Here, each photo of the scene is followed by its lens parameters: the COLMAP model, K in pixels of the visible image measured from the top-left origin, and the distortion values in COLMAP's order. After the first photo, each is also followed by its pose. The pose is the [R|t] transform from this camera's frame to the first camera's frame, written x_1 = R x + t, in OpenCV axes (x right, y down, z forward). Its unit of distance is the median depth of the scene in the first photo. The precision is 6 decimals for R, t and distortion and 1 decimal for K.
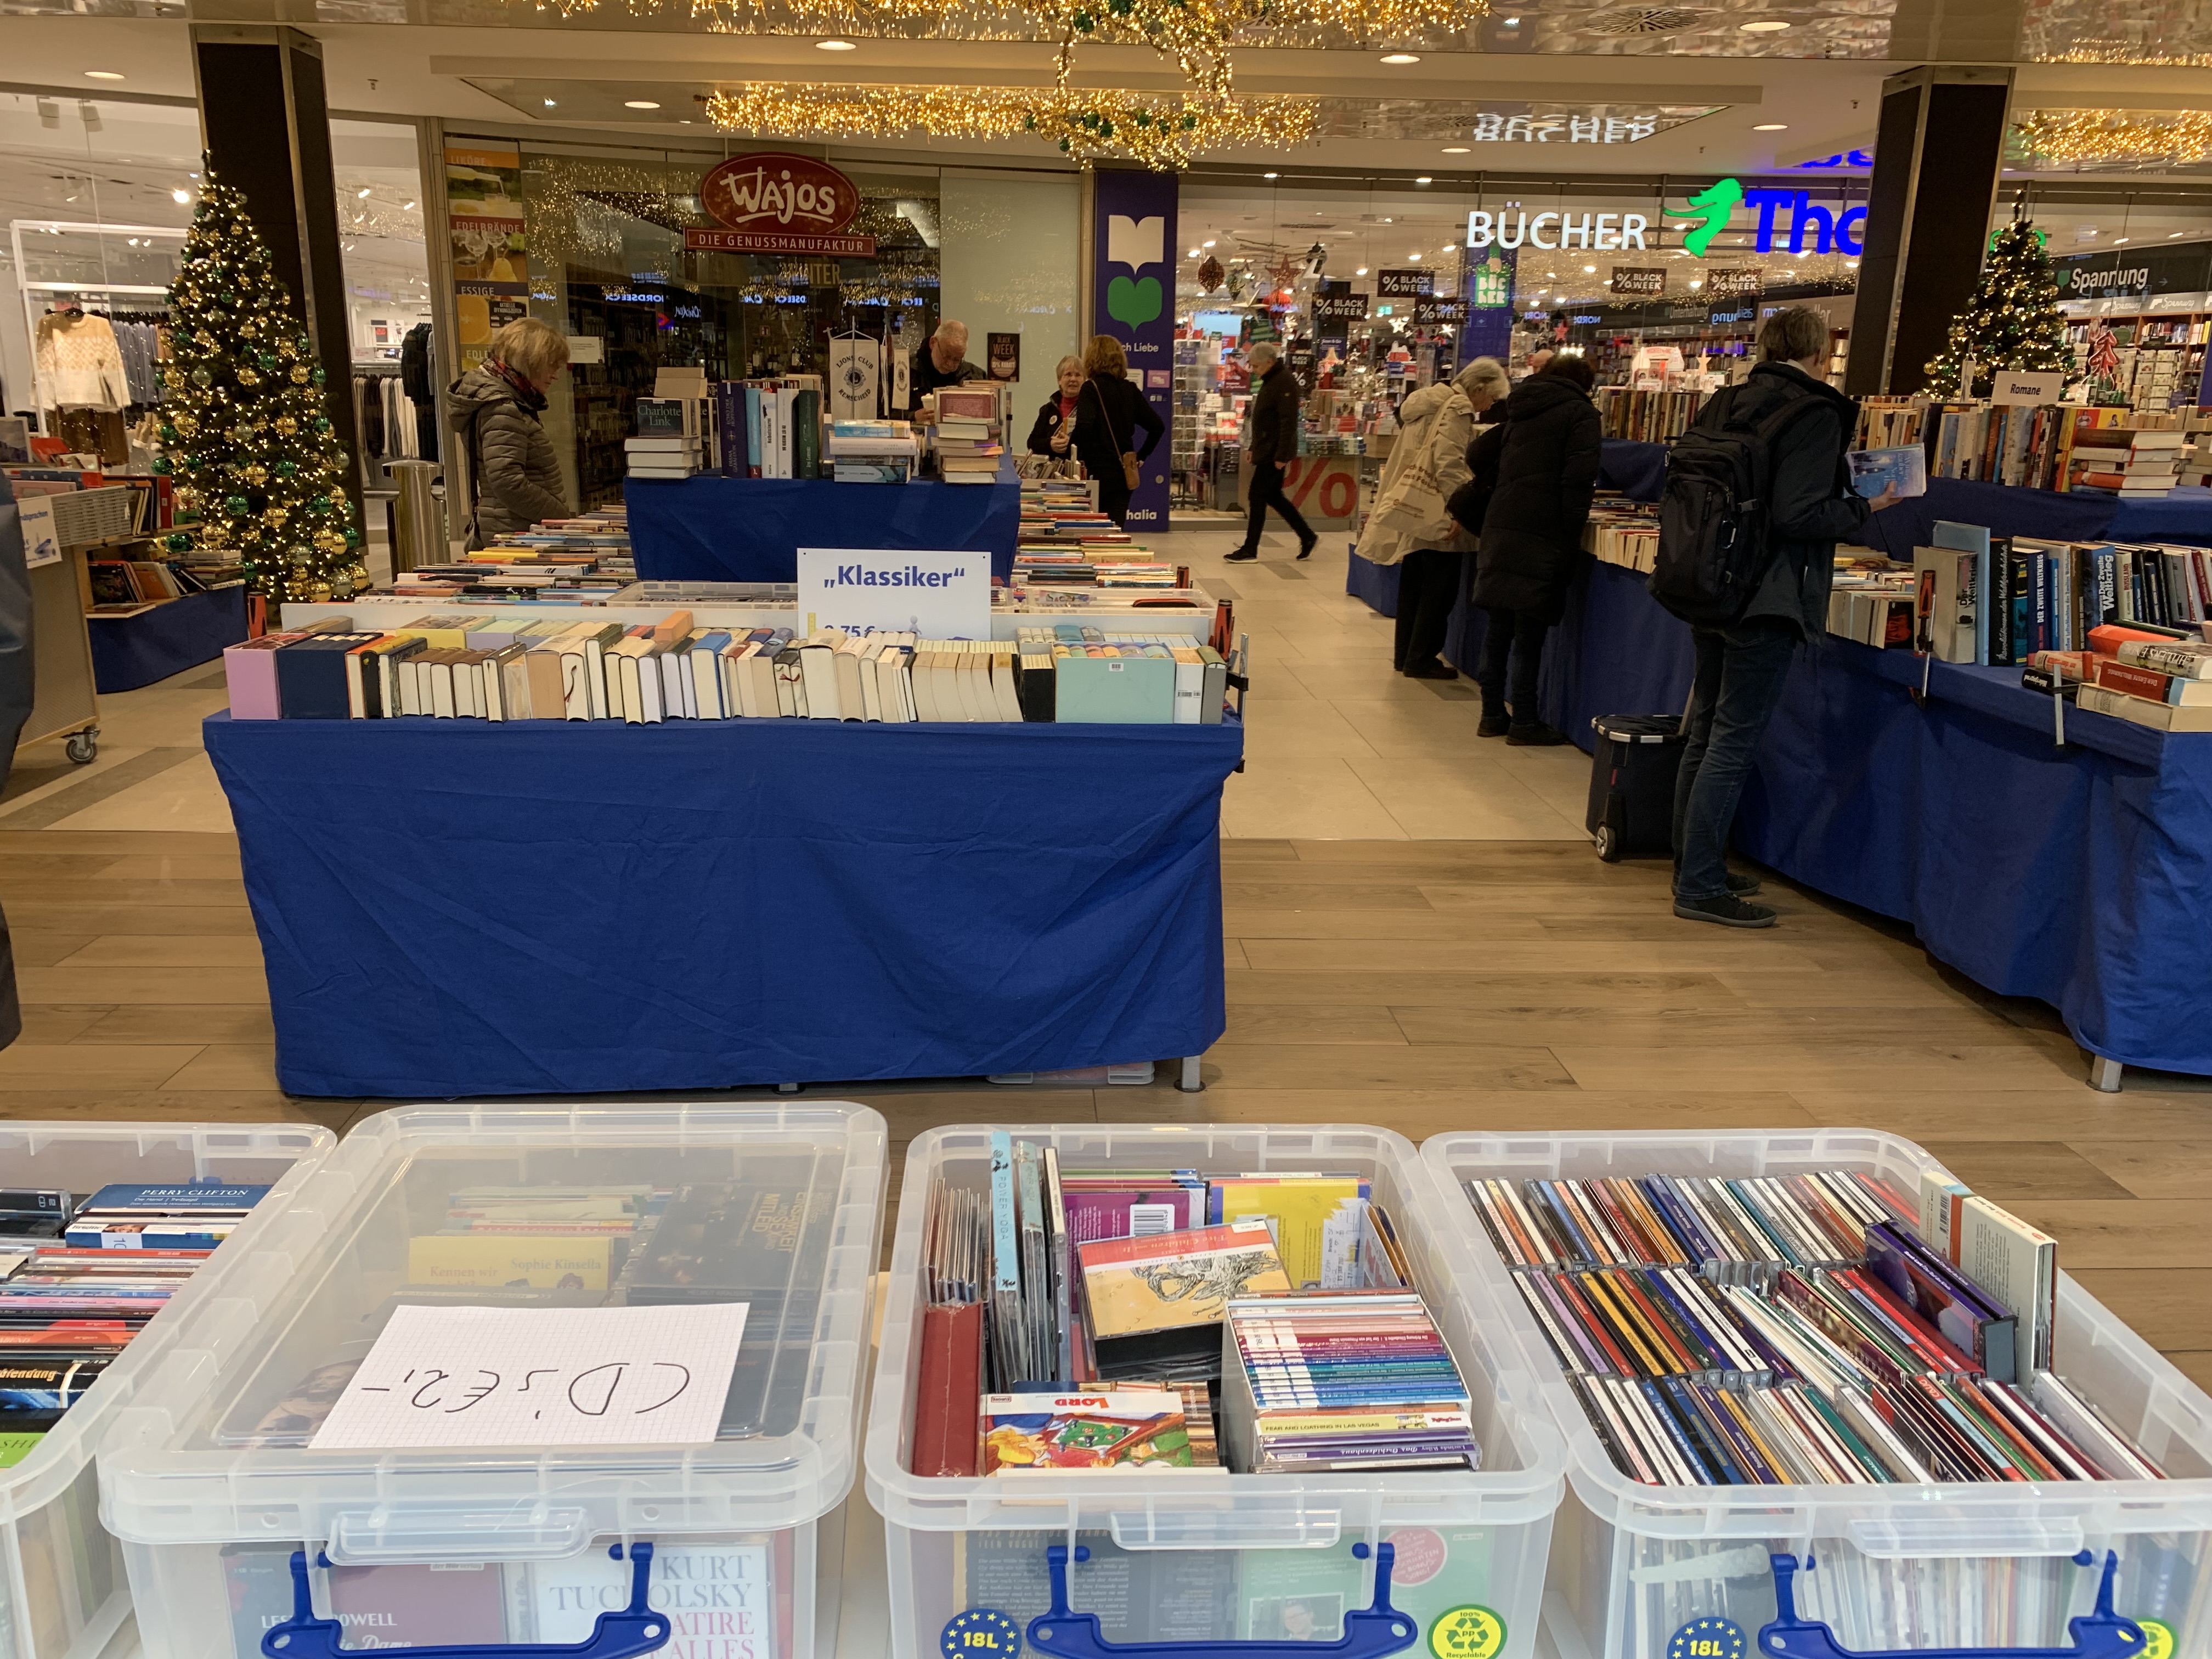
lens RADIAL K [[1692.4, 0, 1094.6], [0, 1692.4, 837.8], [0, 0, 1]] dist [0.034684, -0.031531]
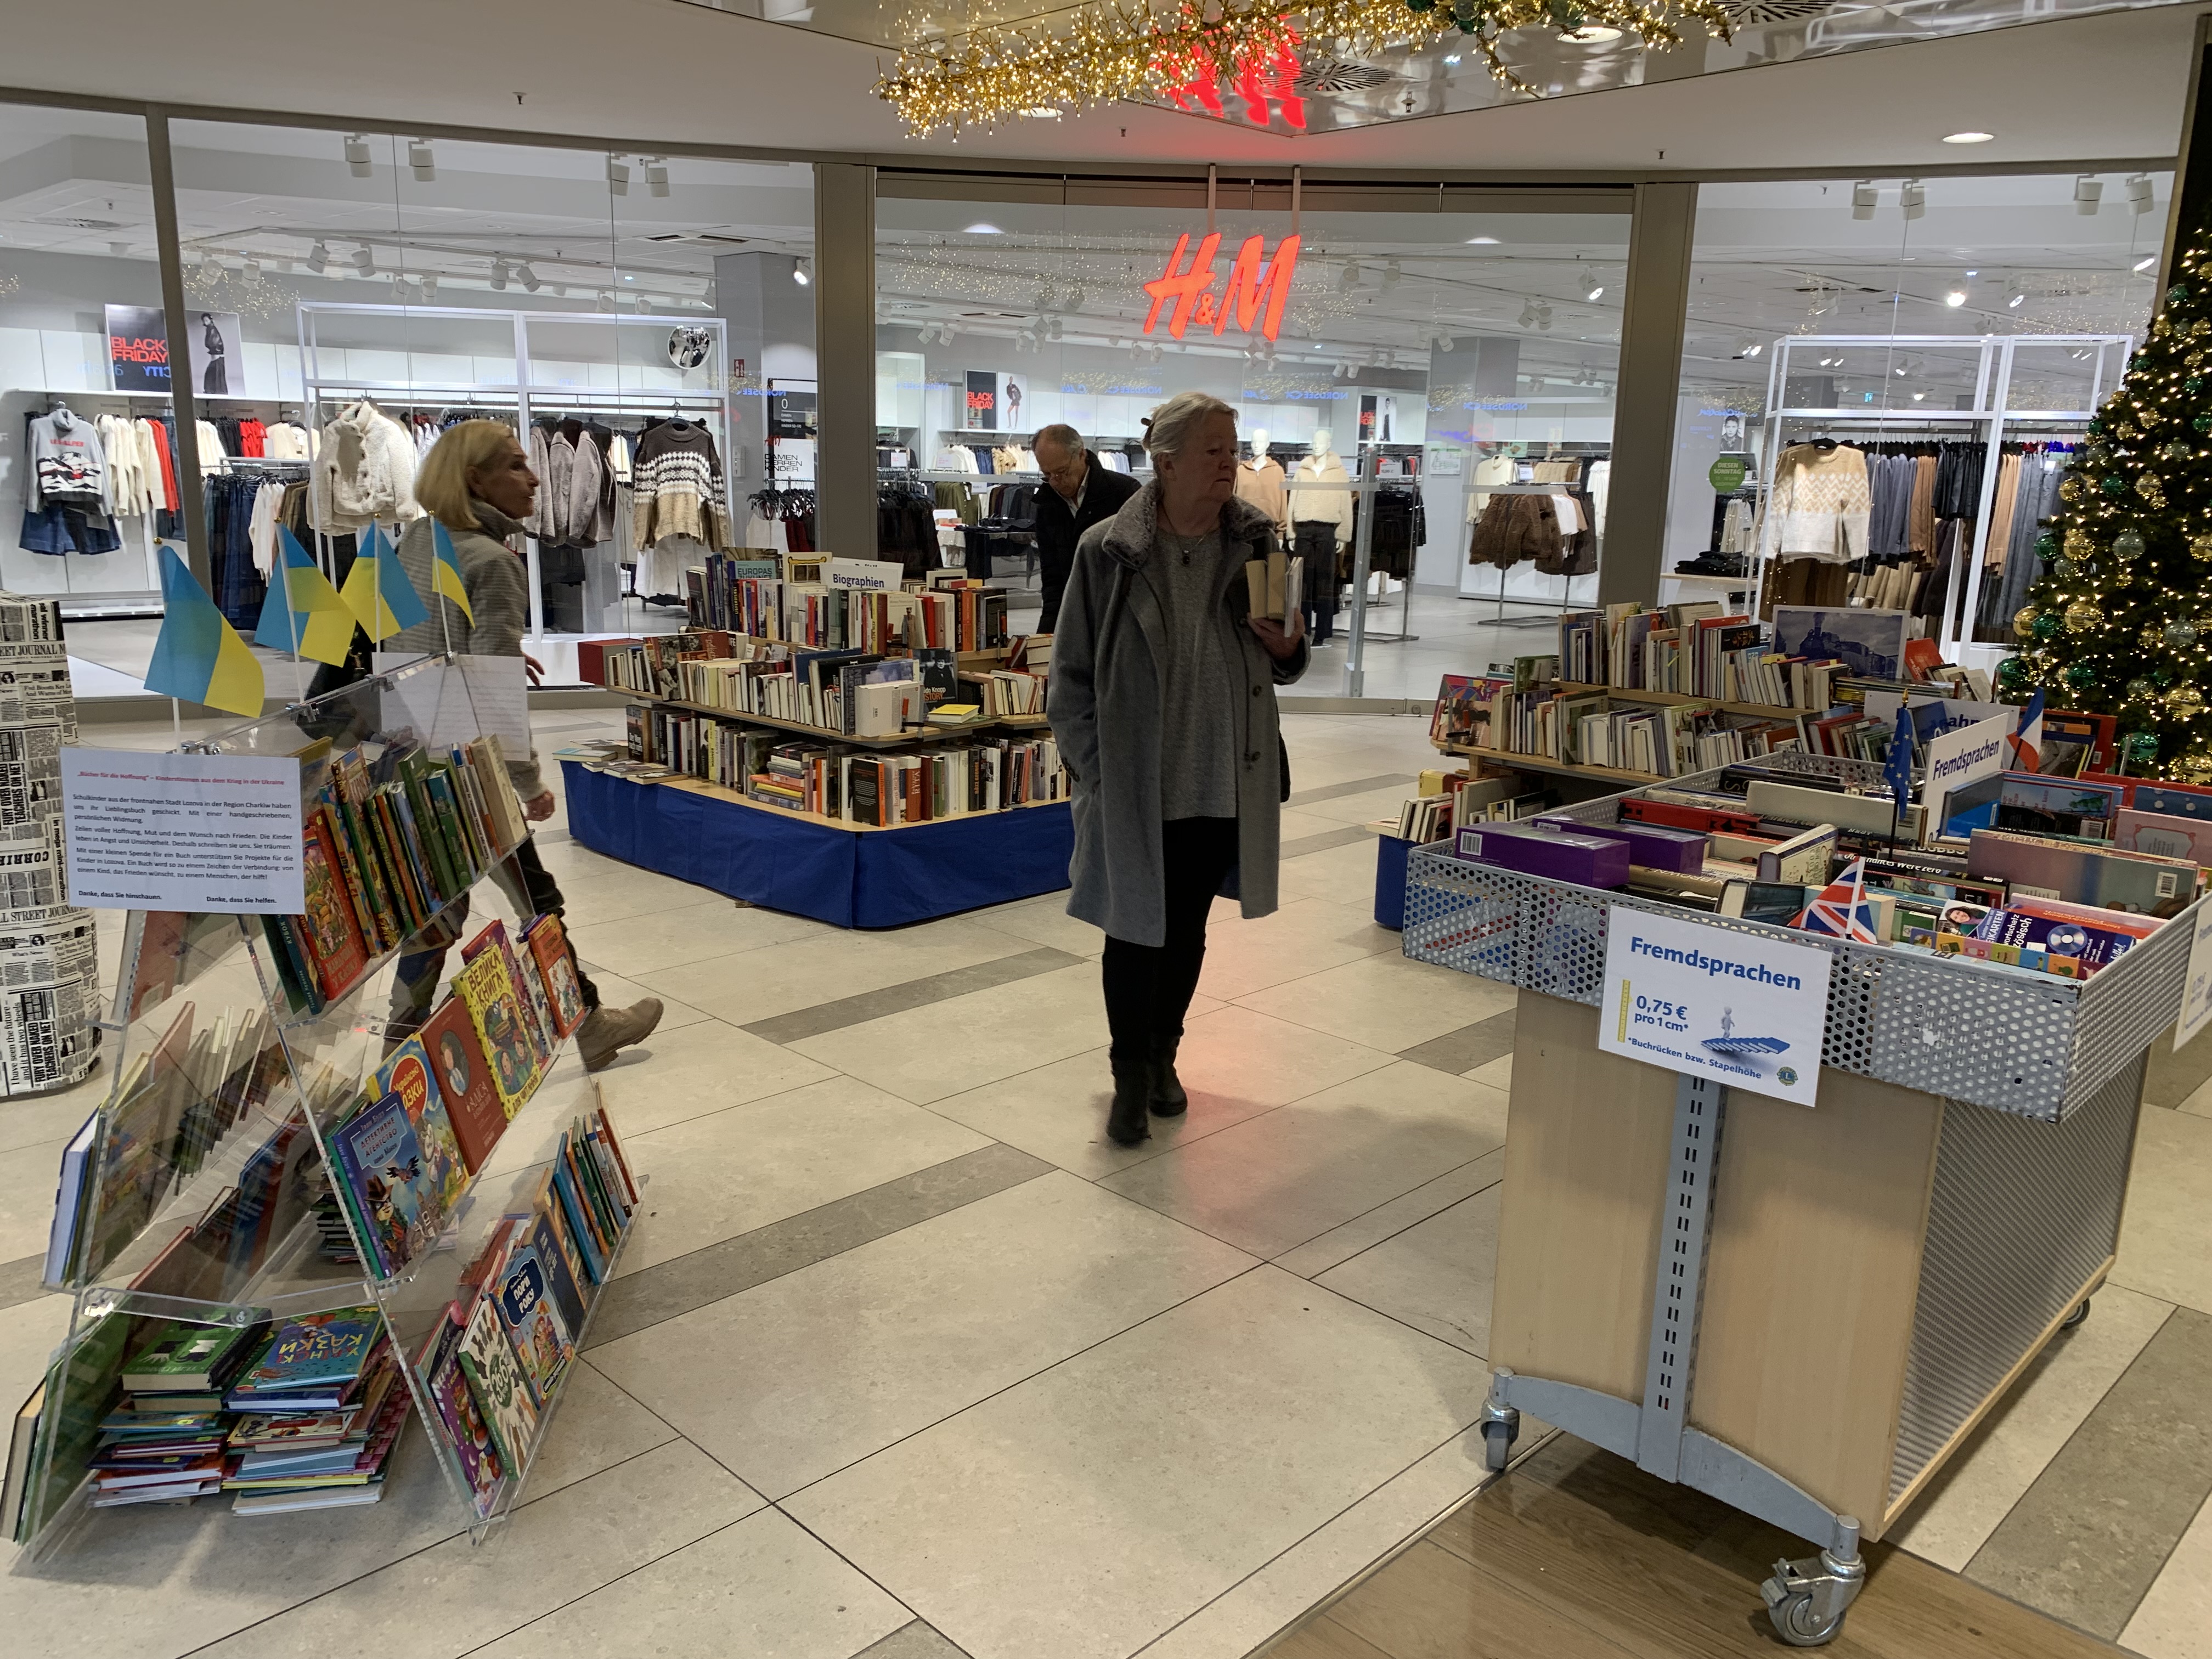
lens RADIAL K [[1692.4, 0, 1109.1], [0, 1692.4, 828.3], [0, 0, 1]] dist [0.034684, -0.031531]
pose [[0.684925, 0.156298, -0.711652, -0.304725], [-0.205953, 0.978420, 0.016669, -0.095948], [0.698899, 0.135150, 0.702335, 0.290037]]
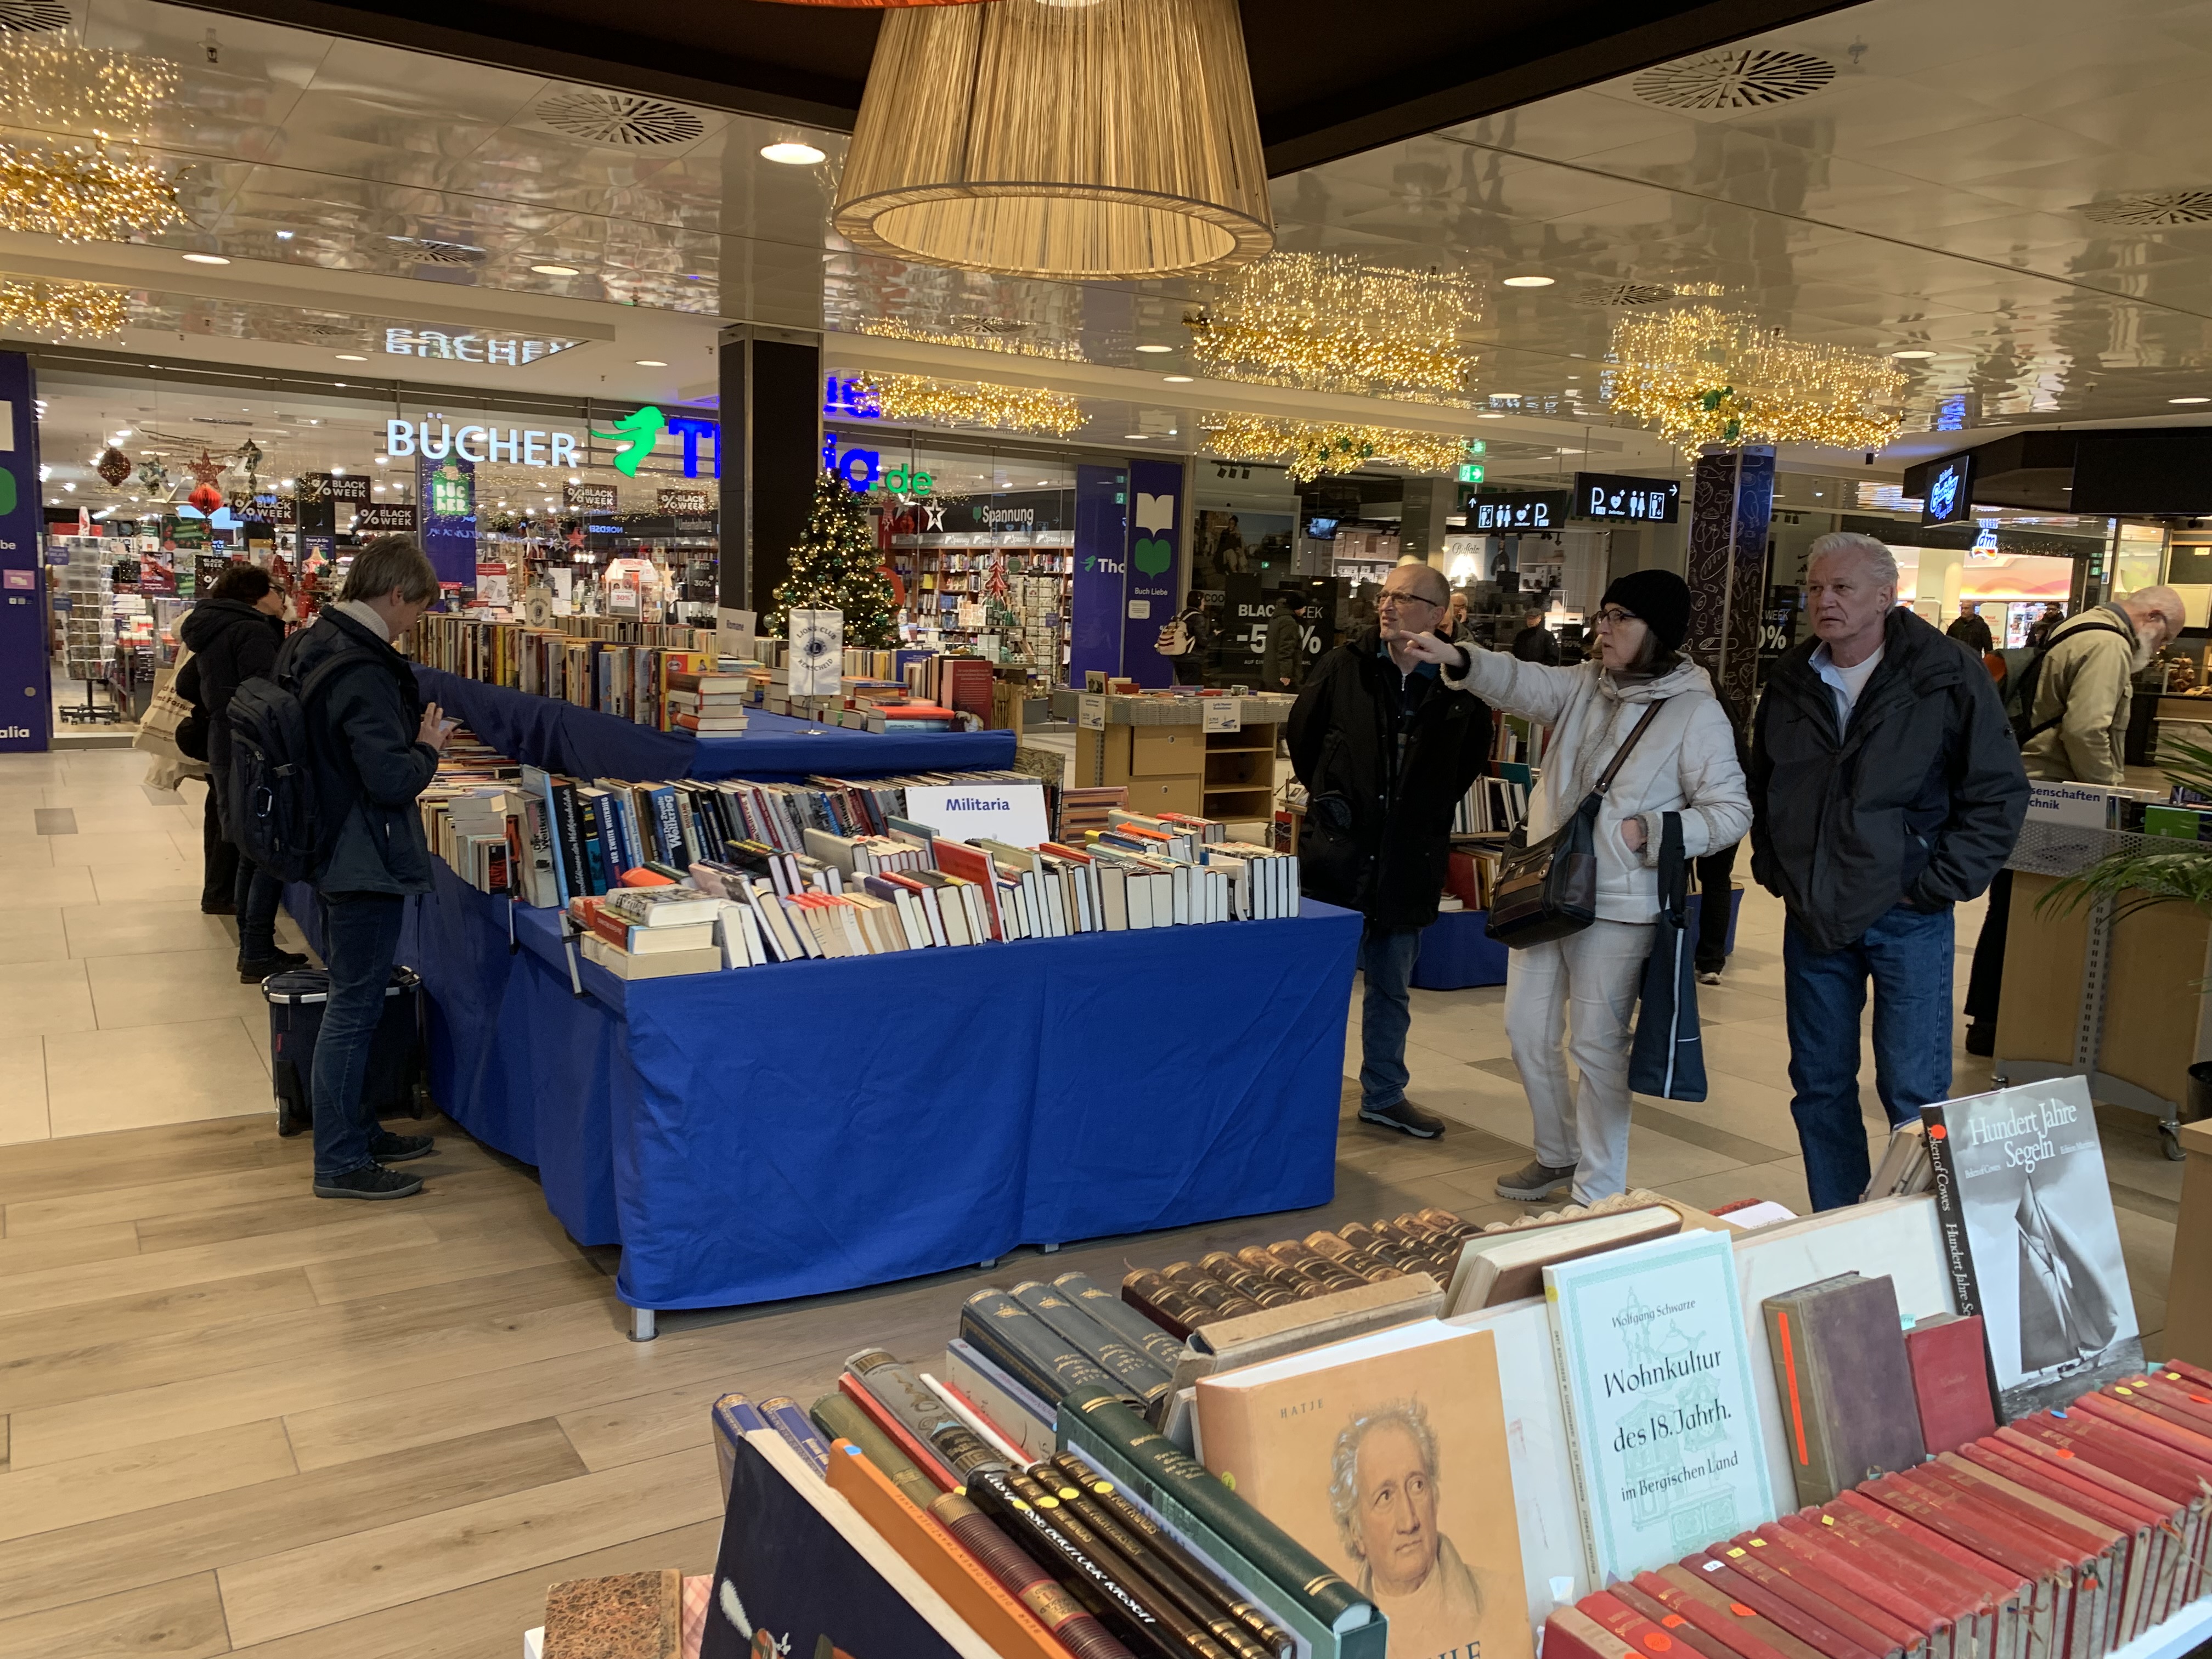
lens RADIAL K [[1692.4, 0, 1087.8], [0, 1692.4, 837.6], [0, 0, 1]] dist [0.034684, -0.031531]
pose [[0.867325, -0.054474, 0.494752, 0.121375], [0.110328, 0.990307, -0.084375, -0.010021], [-0.485360, 0.127766, 0.864929, -0.005259]]
